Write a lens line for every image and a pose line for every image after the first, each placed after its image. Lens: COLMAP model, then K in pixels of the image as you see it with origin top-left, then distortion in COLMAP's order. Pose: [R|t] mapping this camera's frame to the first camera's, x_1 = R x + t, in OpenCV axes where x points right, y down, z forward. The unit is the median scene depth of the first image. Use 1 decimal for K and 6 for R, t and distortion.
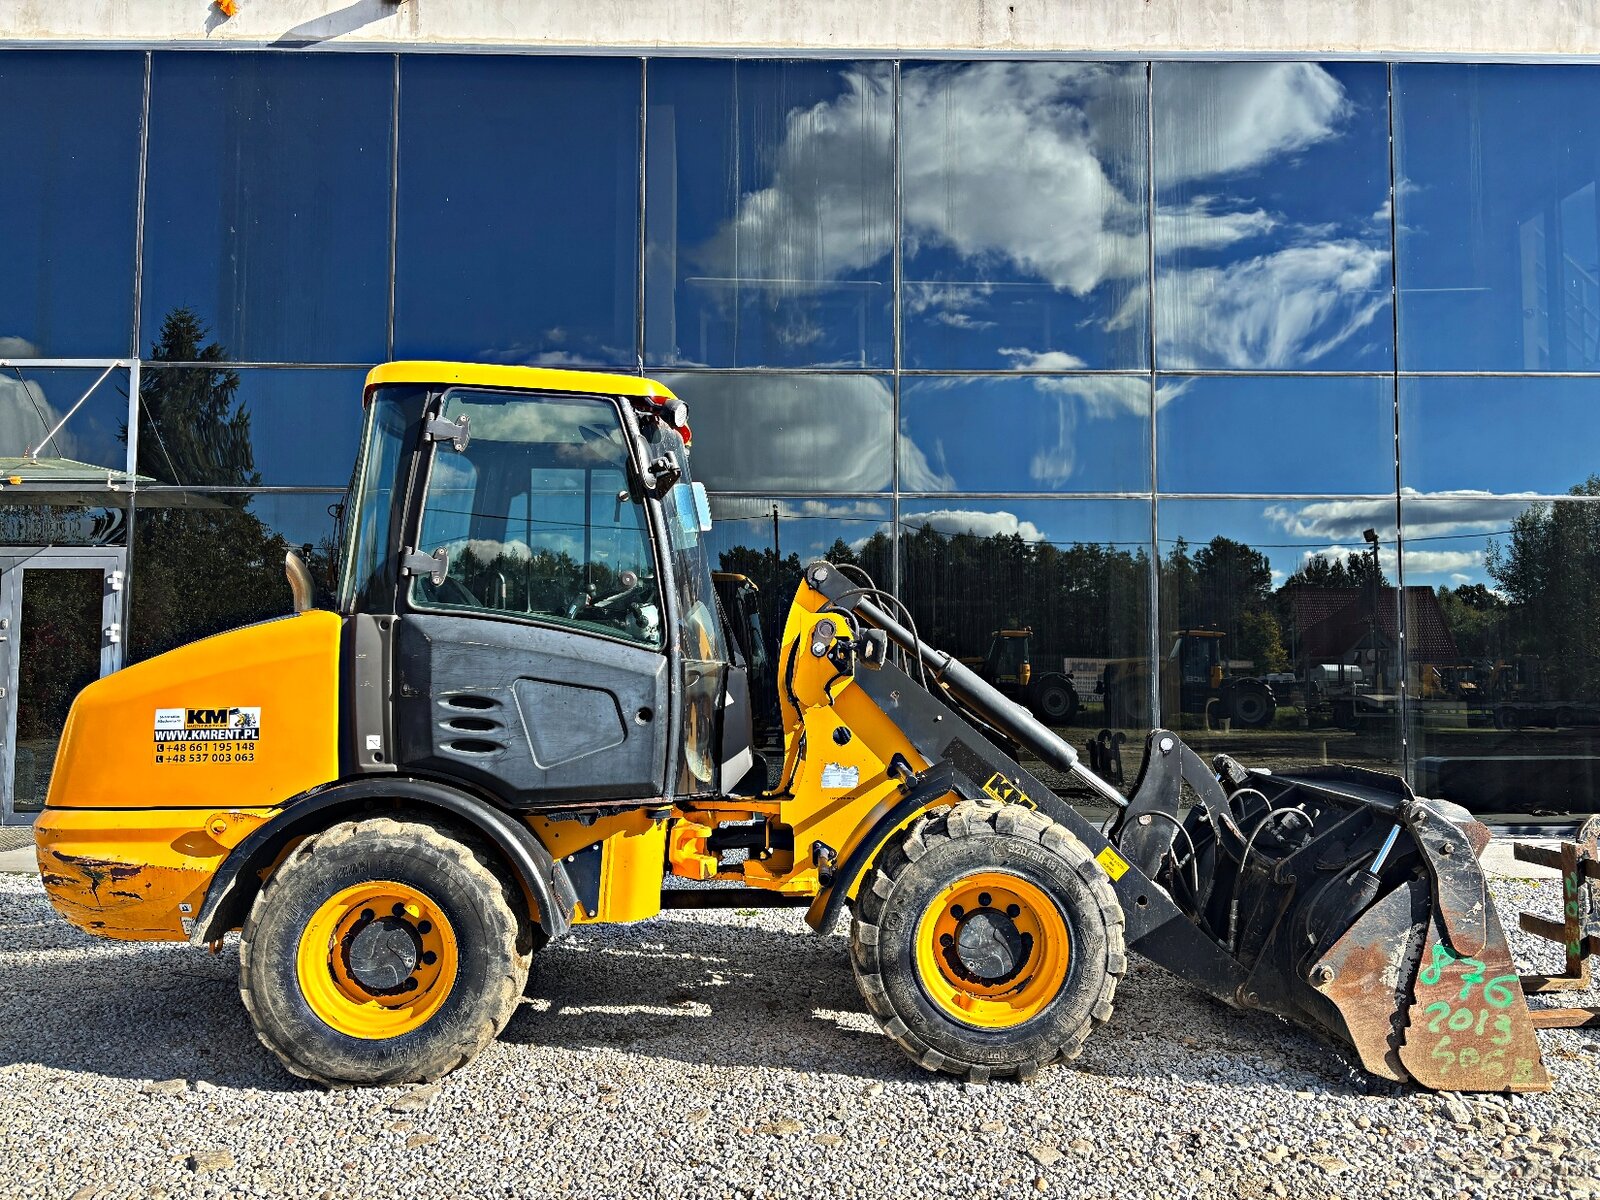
lens RADIAL K [[1220.3, 0, 790.3], [0, 1220.3, 601.5], [0, 0, 1]] dist [0.037138, -0.034396]
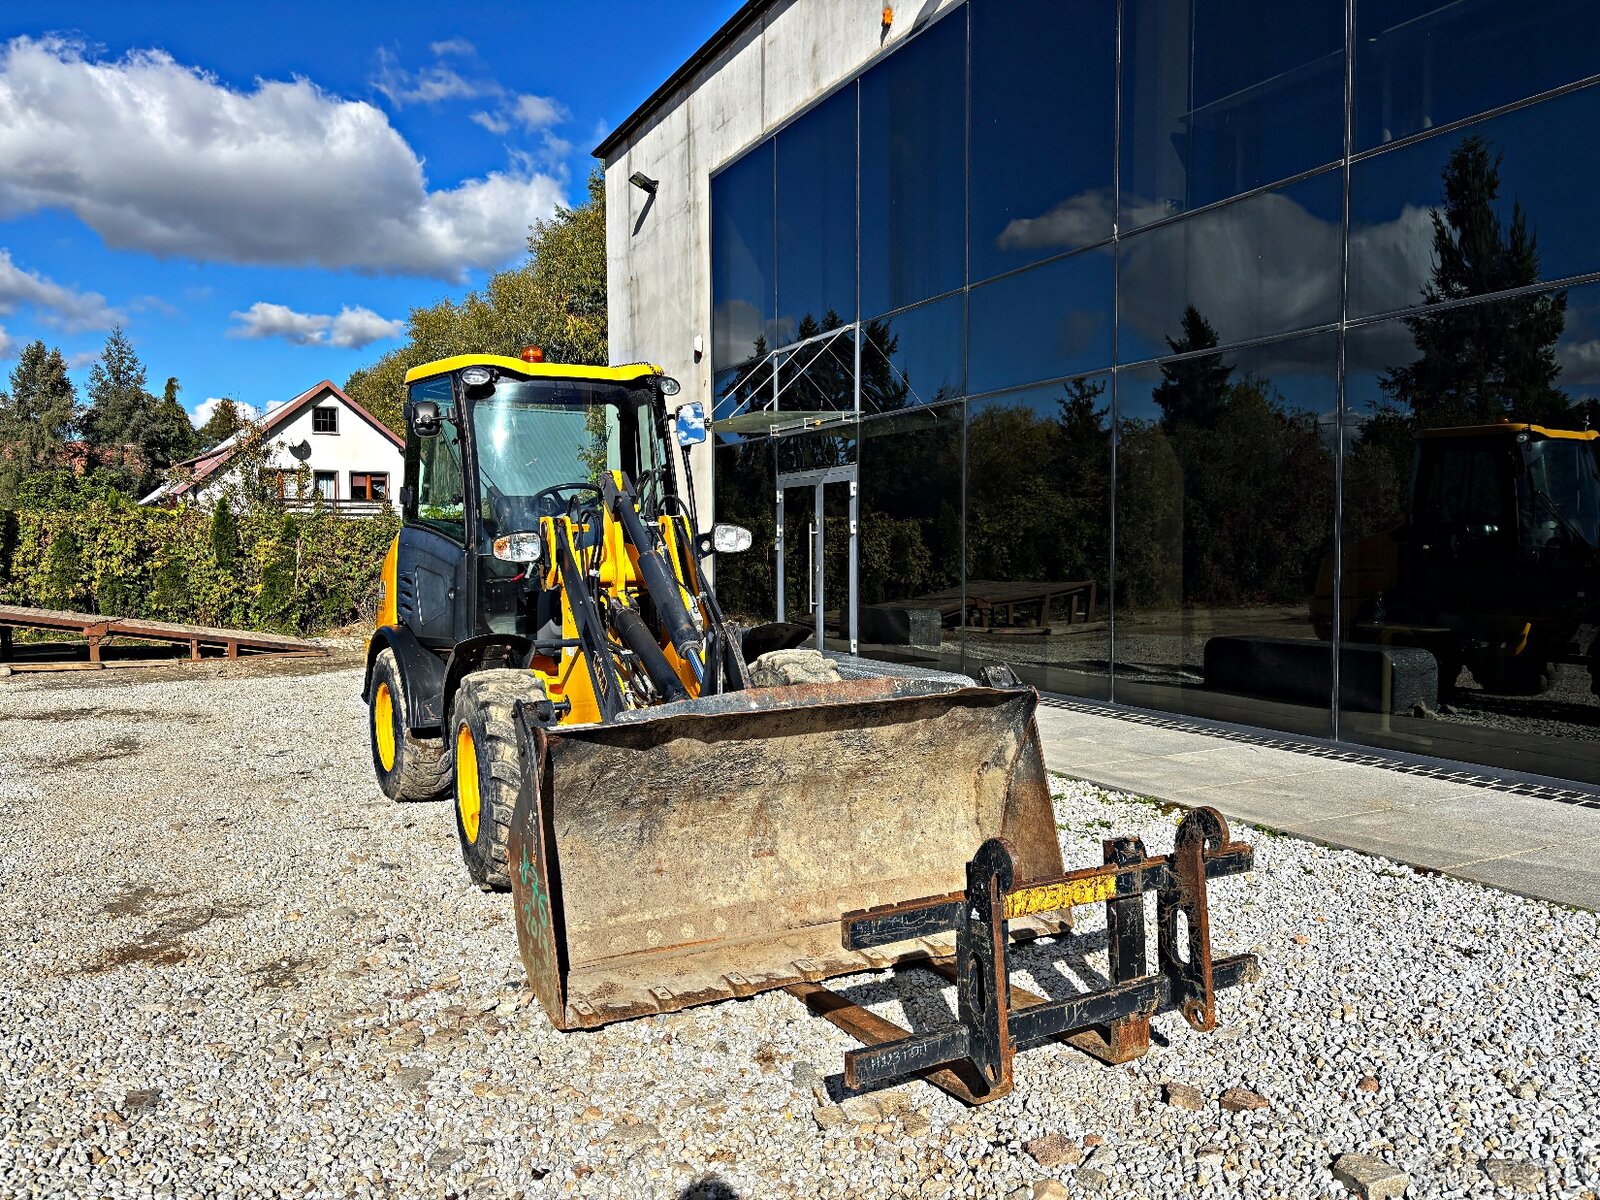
lens RADIAL K [[1202.1, 0, 798.1], [0, 1202.1, 612.6], [0, 0, 1]] dist [0.032452, -0.036760]
pose [[0.450486, 0.041557, -0.891816, 1.426248], [0.059052, 0.995342, 0.076210, 0.033432], [0.890829, -0.086995, 0.445933, 0.760728]]
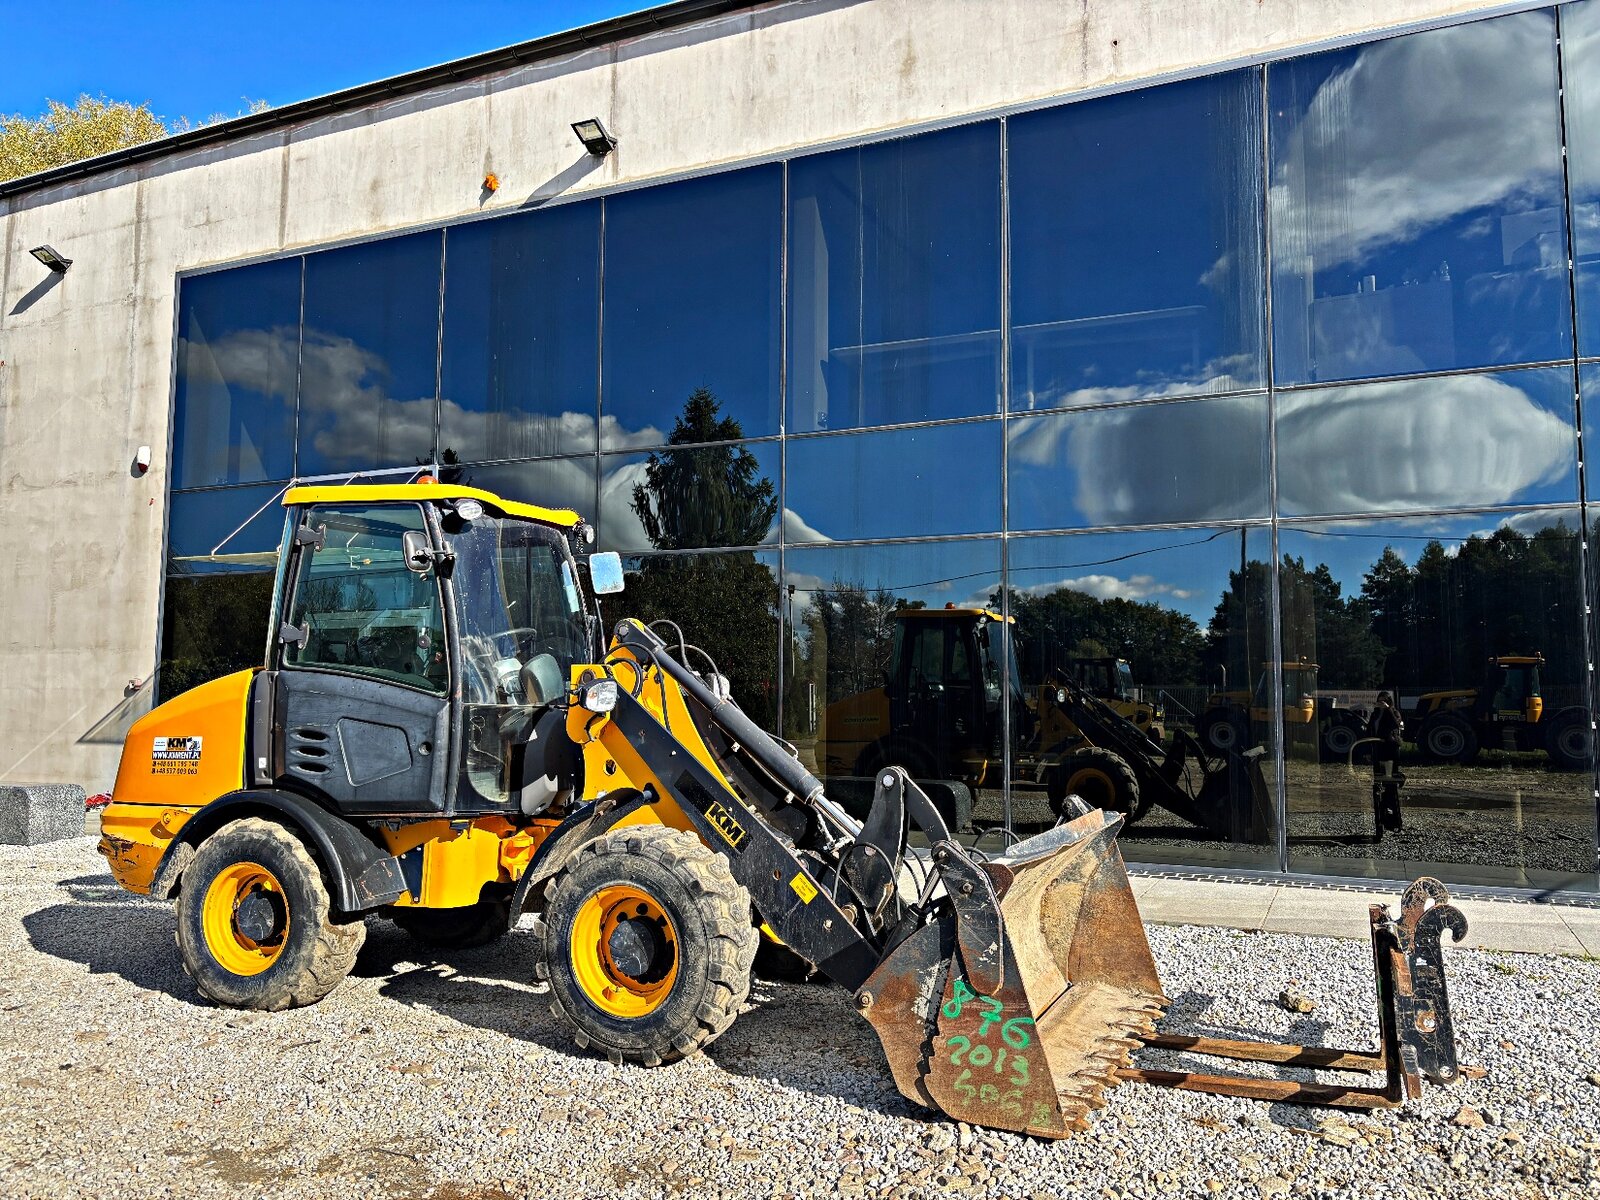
lens RADIAL K [[1212.7, 0, 800.0], [0, 1212.7, 600.0], [0, 0, 1]] dist [0.024824, -0.021481]
pose [[0.903419, -0.034216, -0.427392, 0.831485], [0.024050, 0.999285, -0.029164, -0.015972], [0.428084, 0.016069, 0.903596, 0.006180]]
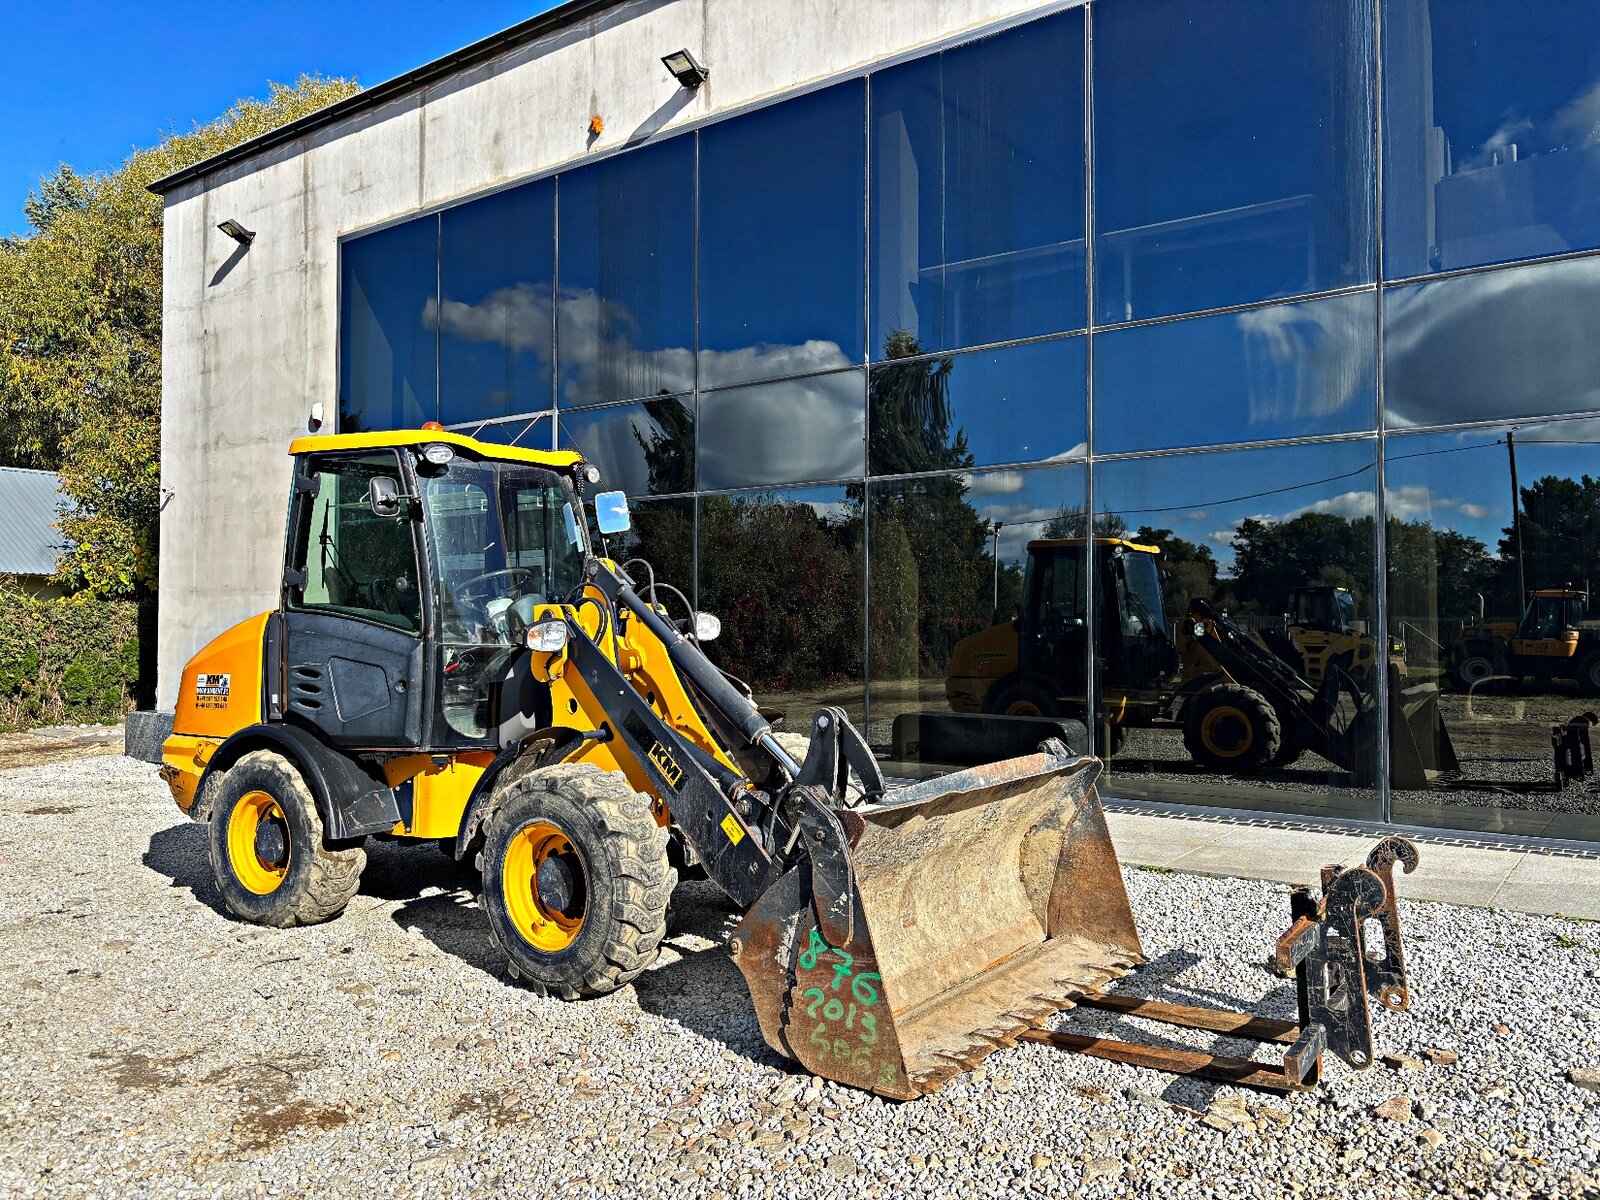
lens RADIAL K [[1209.5, 0, 800.0], [0, 1209.5, 600.0], [0, 0, 1]] dist [0.013324, -0.000734]
pose [[0.801511, -0.019538, -0.597660, 1.078270], [0.038902, 0.999053, 0.019510, -0.009261], [0.596713, -0.038887, 0.801512, 0.209569]]
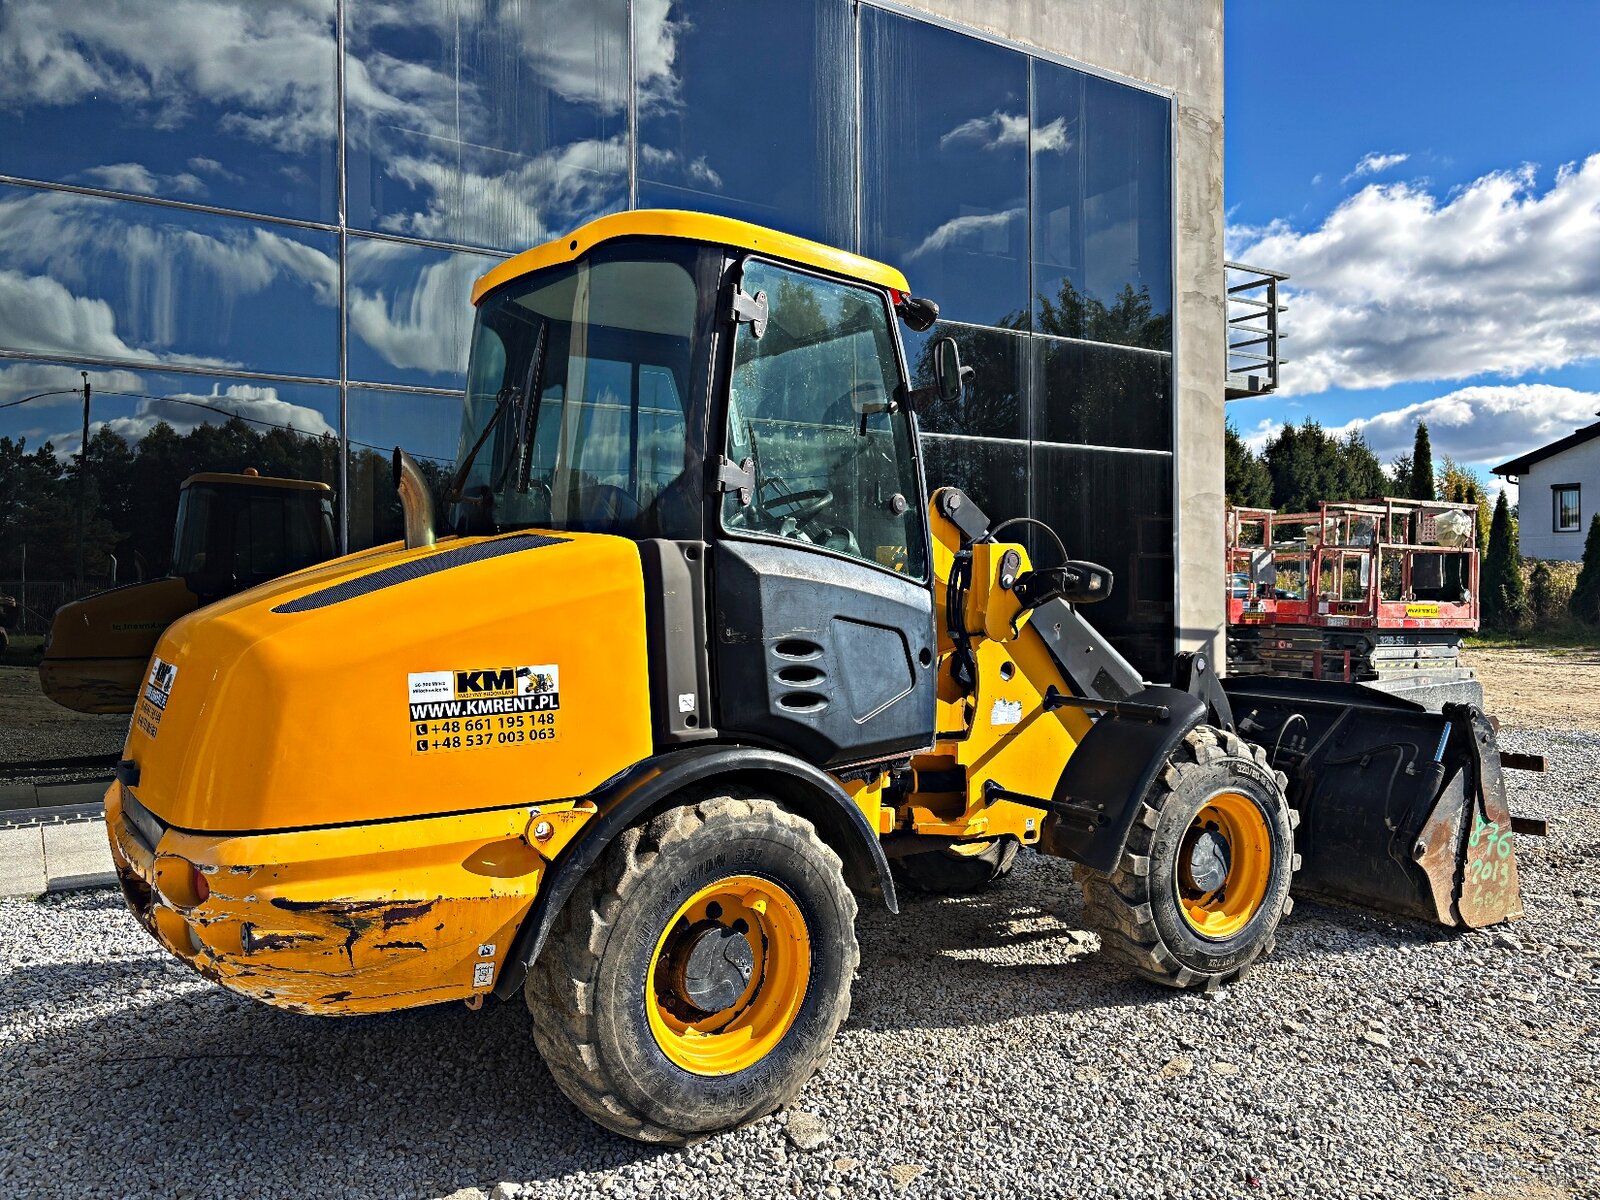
lens RADIAL K [[1220.3, 0, 790.3], [0, 1220.3, 601.5], [0, 0, 1]] dist [0.037138, -0.034396]
pose [[0.845503, -0.013656, 0.533795, -0.713537], [-0.020399, 0.998117, 0.057846, 0.003633], [-0.533580, -0.059798, 0.843633, 0.319485]]
